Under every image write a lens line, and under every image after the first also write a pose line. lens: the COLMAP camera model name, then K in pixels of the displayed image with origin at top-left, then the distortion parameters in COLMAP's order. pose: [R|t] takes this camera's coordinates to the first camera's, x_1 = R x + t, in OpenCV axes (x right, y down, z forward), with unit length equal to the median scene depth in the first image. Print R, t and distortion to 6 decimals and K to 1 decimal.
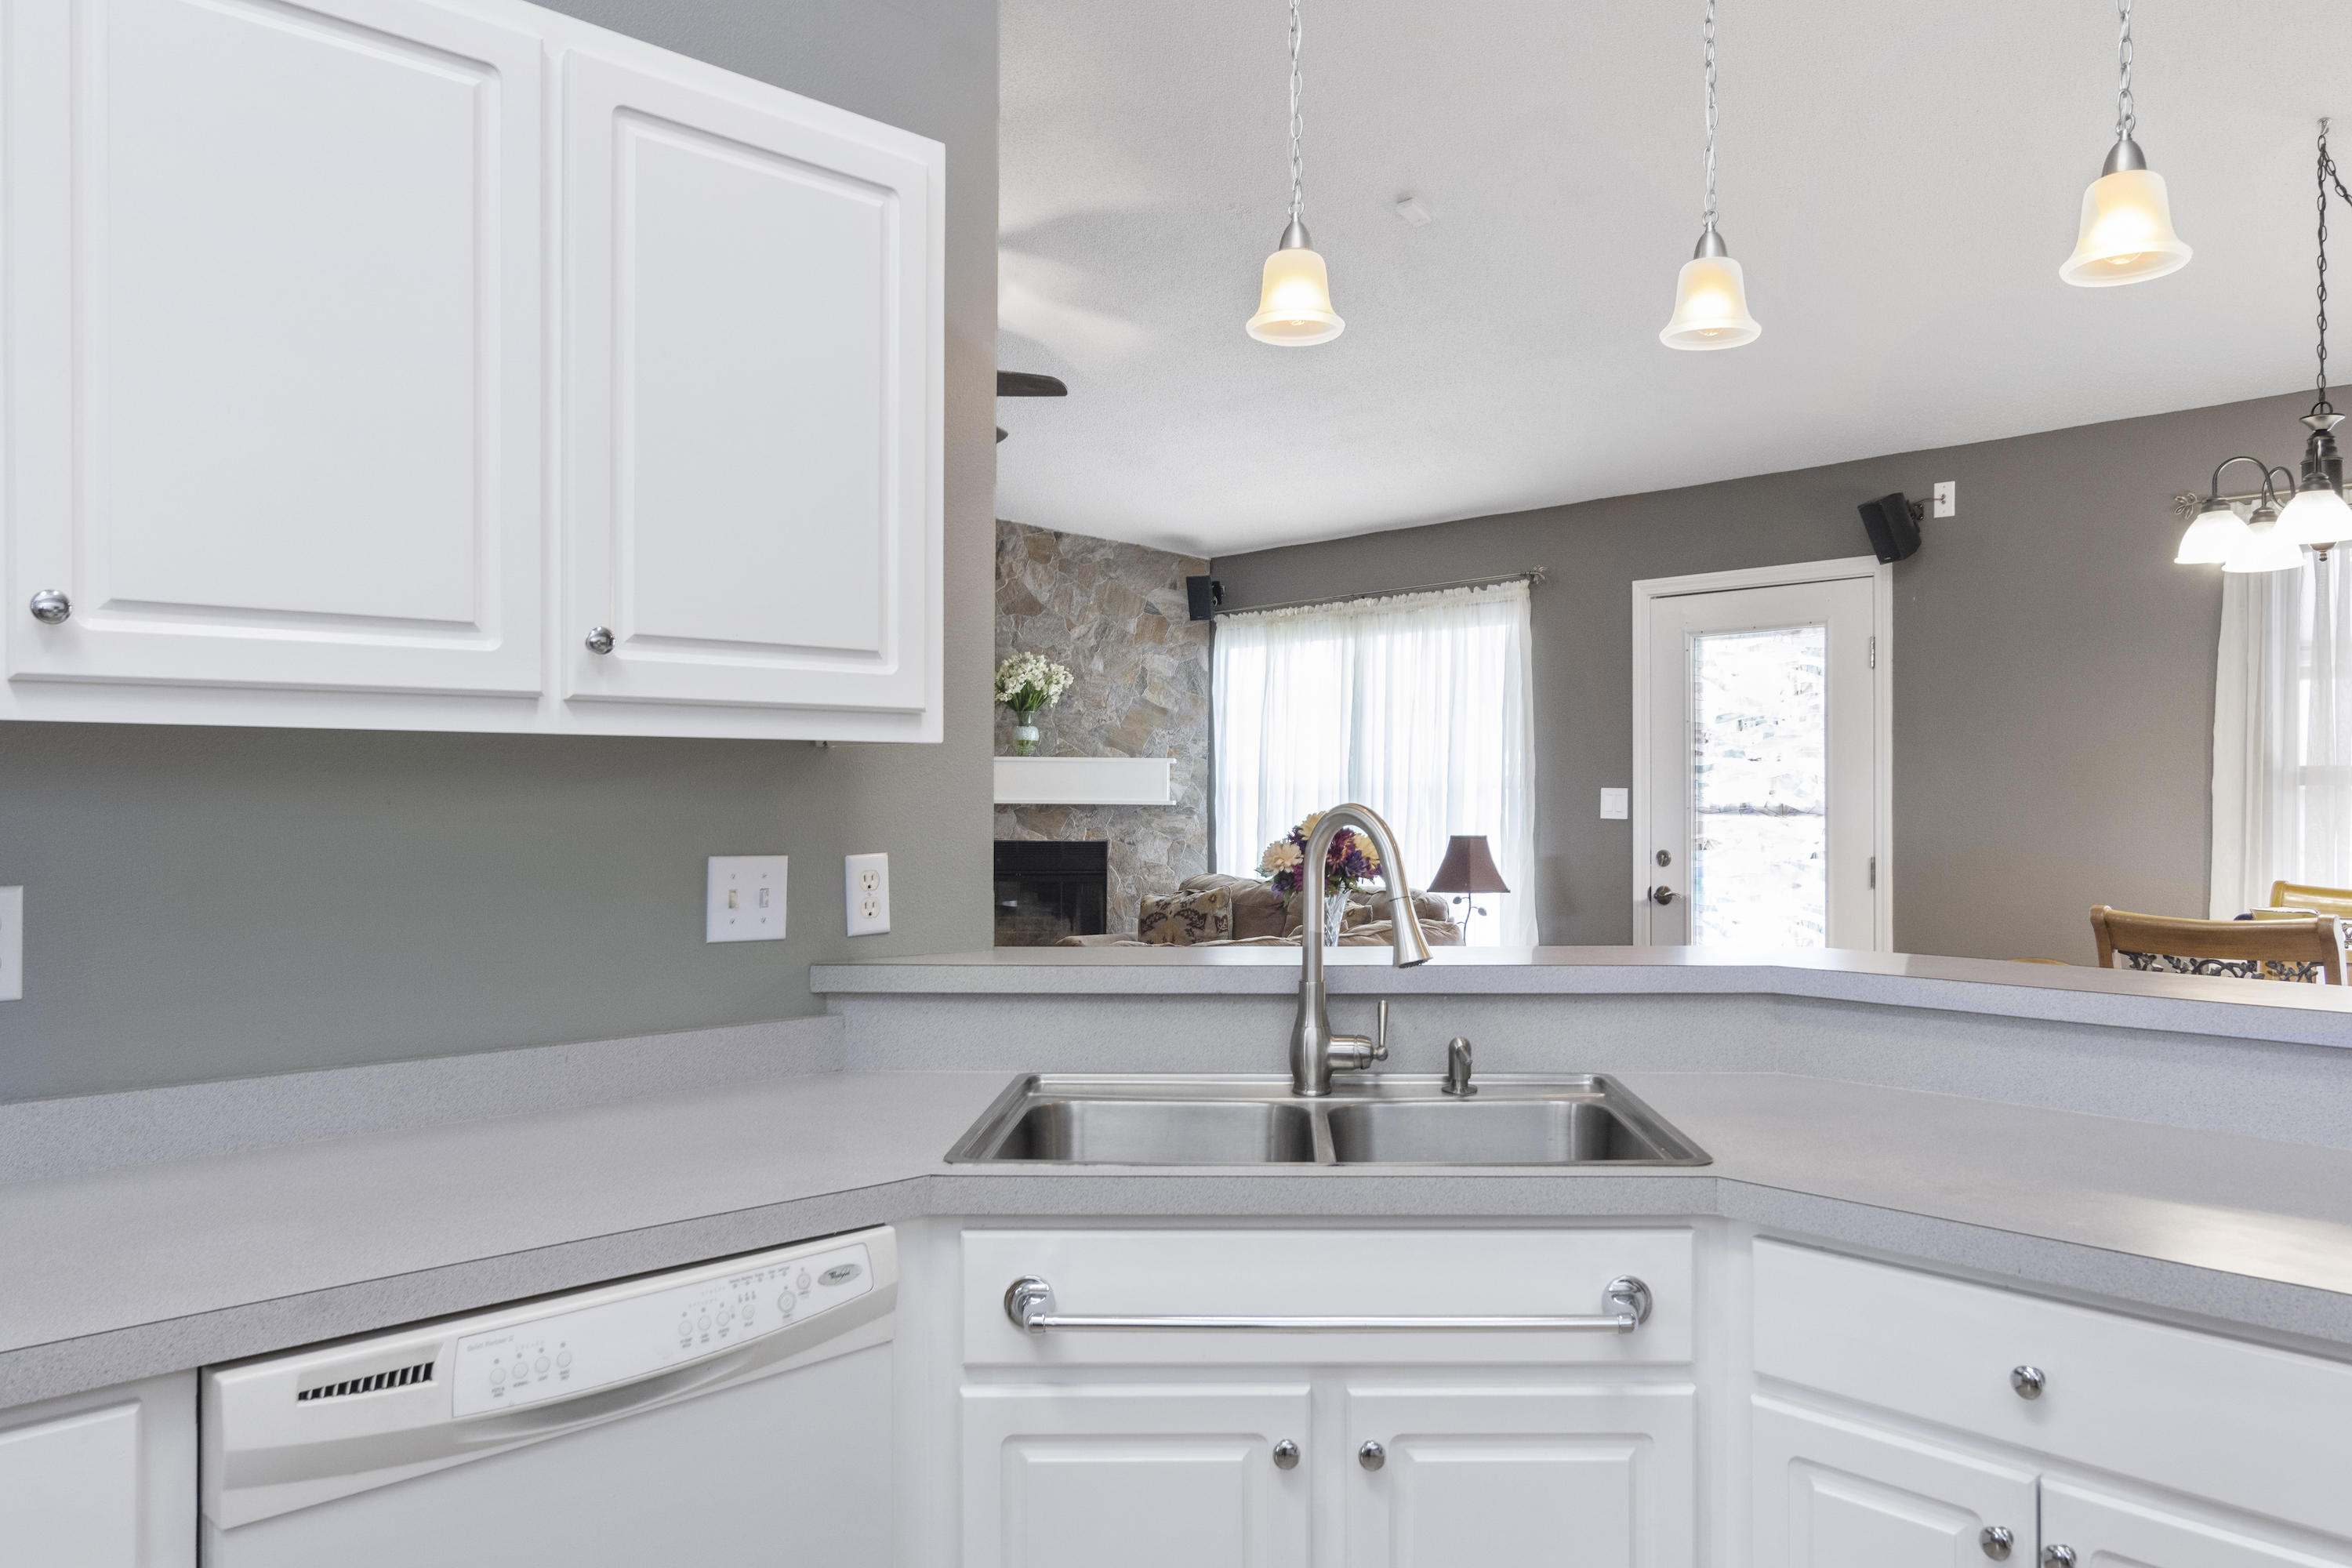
lens RADIAL K [[1699.1, 0, 1236.7], [0, 1699.1, 786.3], [0, 0, 1]] dist [-0.004197, -0.005165]
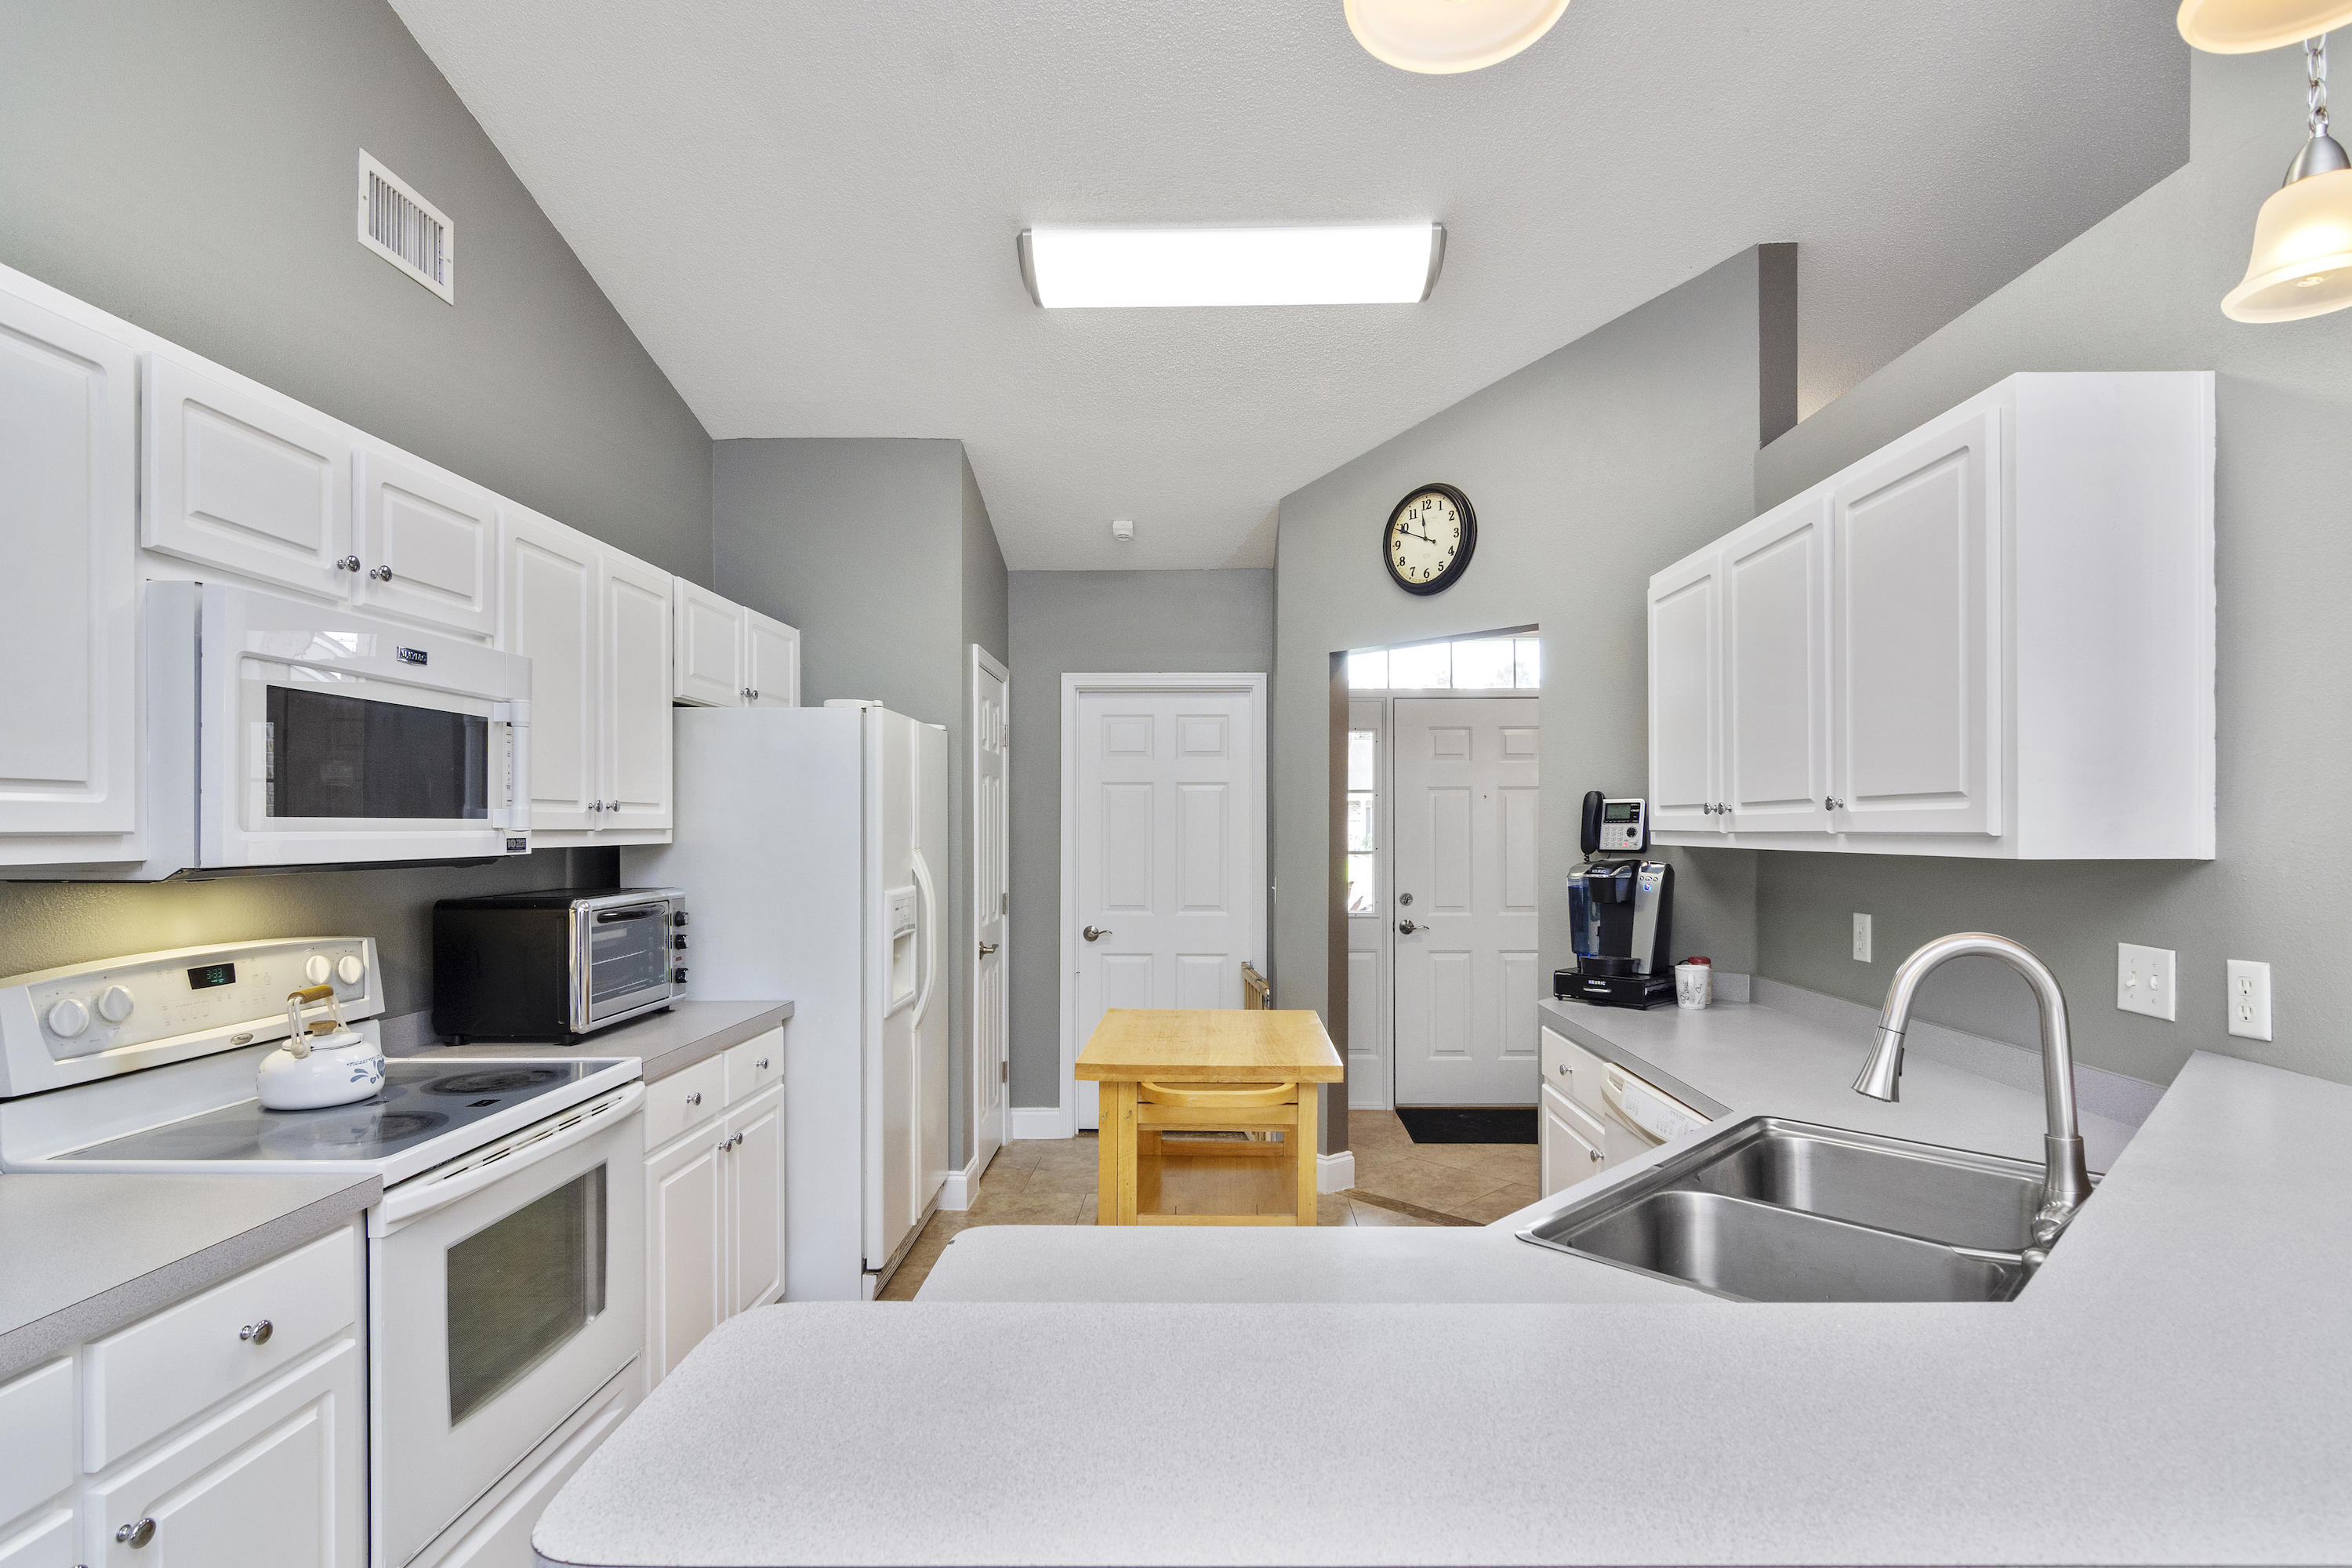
lens RADIAL K [[1138.3, 0, 1178.5], [0, 1138.3, 826.1], [0, 0, 1]] dist [0.001020, -0.000619]
pose [[-0.739271, -0.005270, -0.673388, 0.257864], [0.000052, 0.999969, -0.007883, -0.013251], [0.673408, -0.005863, -0.739248, 0.370807]]
